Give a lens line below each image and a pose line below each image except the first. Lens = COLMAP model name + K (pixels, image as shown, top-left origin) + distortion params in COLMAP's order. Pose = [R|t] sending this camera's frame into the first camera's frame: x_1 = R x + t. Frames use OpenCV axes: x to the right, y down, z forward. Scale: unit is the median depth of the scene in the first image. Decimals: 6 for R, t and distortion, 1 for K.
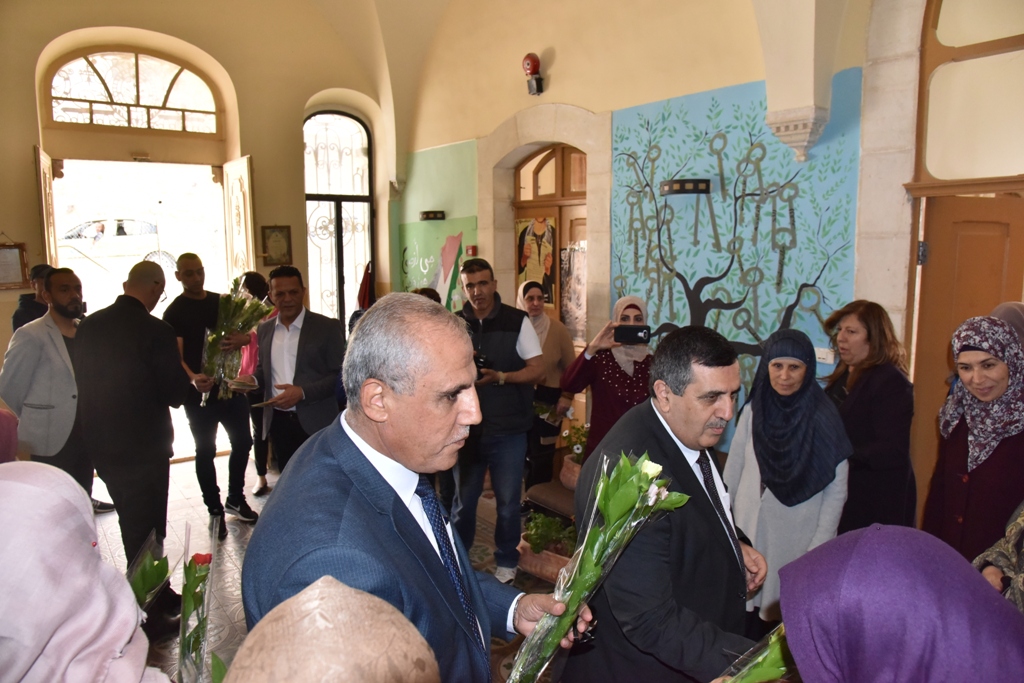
lens RADIAL K [[711.7, 0, 507.7], [0, 711.7, 337.3], [0, 0, 1]] dist [-0.106938, 0.062829]
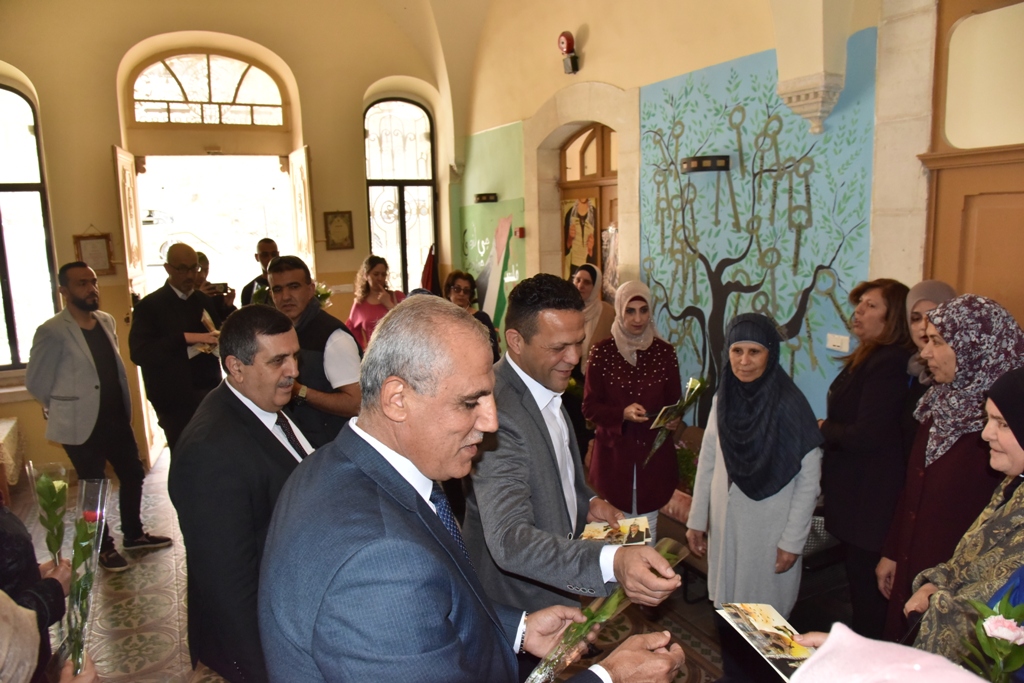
lens RADIAL K [[711.7, 0, 500.3], [0, 711.7, 337.9], [0, 0, 1]] dist [-0.106938, 0.062829]
pose [[0.984170, 0.007440, -0.177072, 0.160297], [-0.001831, 0.999492, 0.031820, -0.008365], [0.177218, -0.030992, 0.983683, 0.007493]]
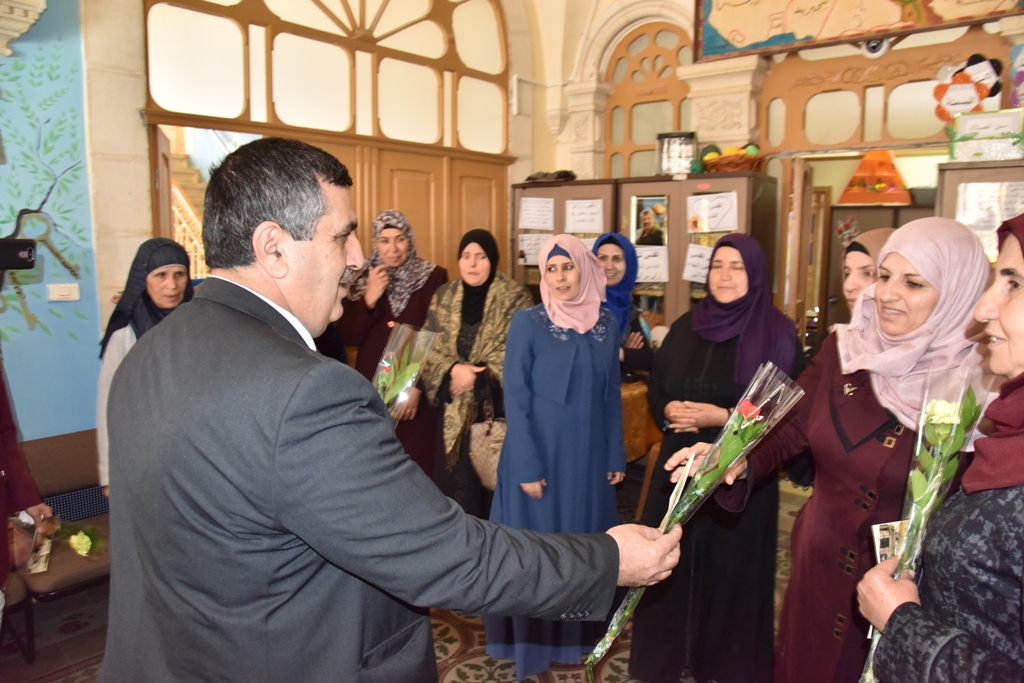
lens RADIAL K [[711.7, 0, 508.2], [0, 711.7, 337.9], [0, 0, 1]] dist [-0.106938, 0.062829]
pose [[-0.218064, -0.133213, 0.966800, -0.470988], [0.119610, 0.979524, 0.161944, 0.008911], [-0.968577, 0.150953, -0.197665, 0.592841]]
